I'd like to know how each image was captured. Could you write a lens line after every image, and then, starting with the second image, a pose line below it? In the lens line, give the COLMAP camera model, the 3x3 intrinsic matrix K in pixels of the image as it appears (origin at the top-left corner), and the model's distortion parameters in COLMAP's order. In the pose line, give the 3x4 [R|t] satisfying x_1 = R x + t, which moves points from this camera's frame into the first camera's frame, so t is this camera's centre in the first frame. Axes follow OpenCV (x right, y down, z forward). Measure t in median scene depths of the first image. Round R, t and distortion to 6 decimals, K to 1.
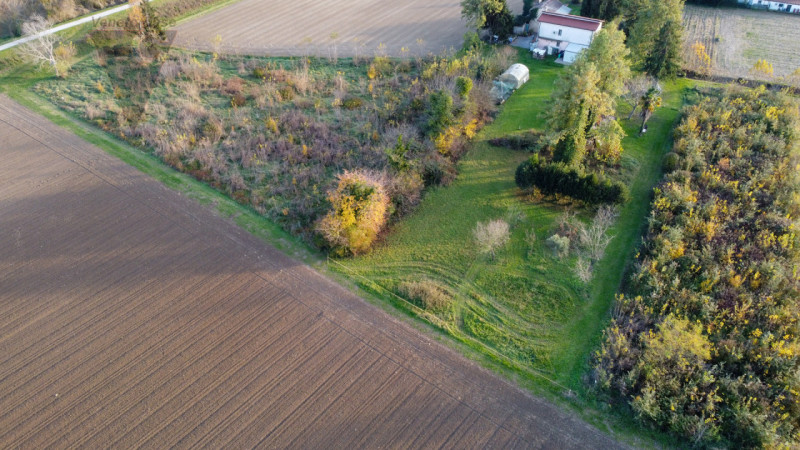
lens RADIAL K [[605.3, 0, 400.0], [0, 605.3, 225.0], [0, 0, 1]] dist [0.012980, 0.006199]
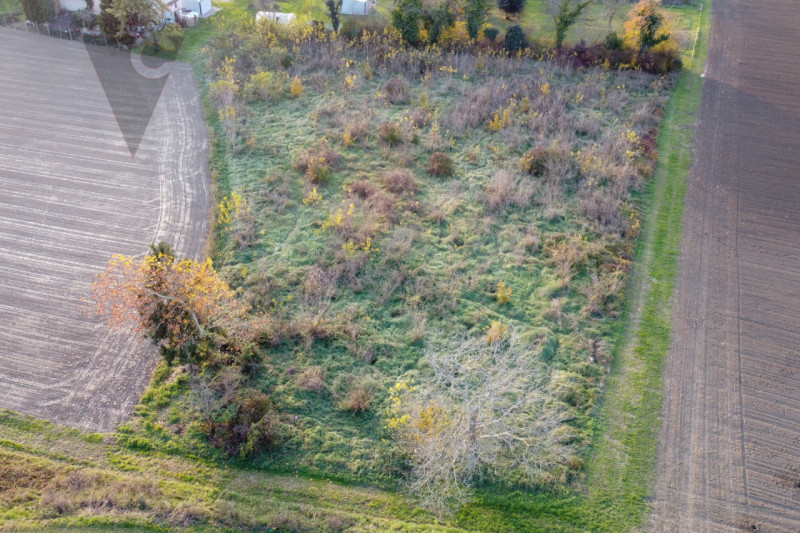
lens RADIAL K [[701.5, 0, 400.0], [0, 701.5, 266.5], [0, 0, 1]] dist [0.008067, 0.000236]
pose [[-0.267802, -0.563664, 0.781386, -1.071496], [0.580487, 0.552891, 0.597785, -0.736254], [-0.768972, 0.613672, 0.179134, 1.254058]]
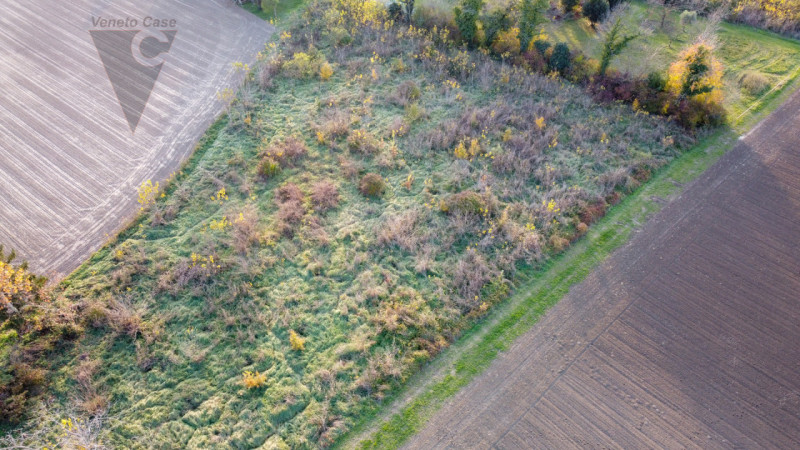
lens RADIAL K [[605.3, 0, 400.0], [0, 605.3, 225.0], [0, 0, 1]] dist [0.012980, 0.006199]
pose [[0.144721, -0.658748, 0.738313, -0.962641], [0.596636, 0.653356, 0.465996, -0.579418], [-0.789355, 0.373065, 0.487587, 0.897881]]
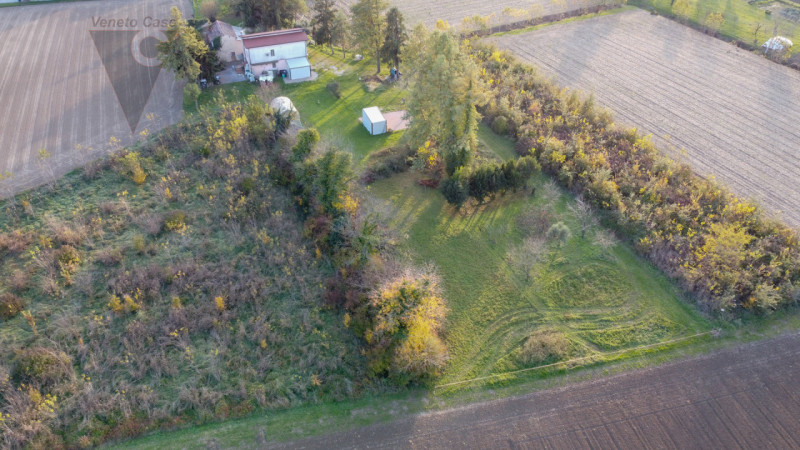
lens RADIAL K [[605.3, 0, 400.0], [0, 605.3, 225.0], [0, 0, 1]] dist [0.012980, 0.006199]
pose [[0.620343, -0.479303, 0.620840, -0.475463], [0.475377, 0.859362, 0.188451, -0.264819], [-0.623852, 0.178229, 0.760949, 0.343891]]
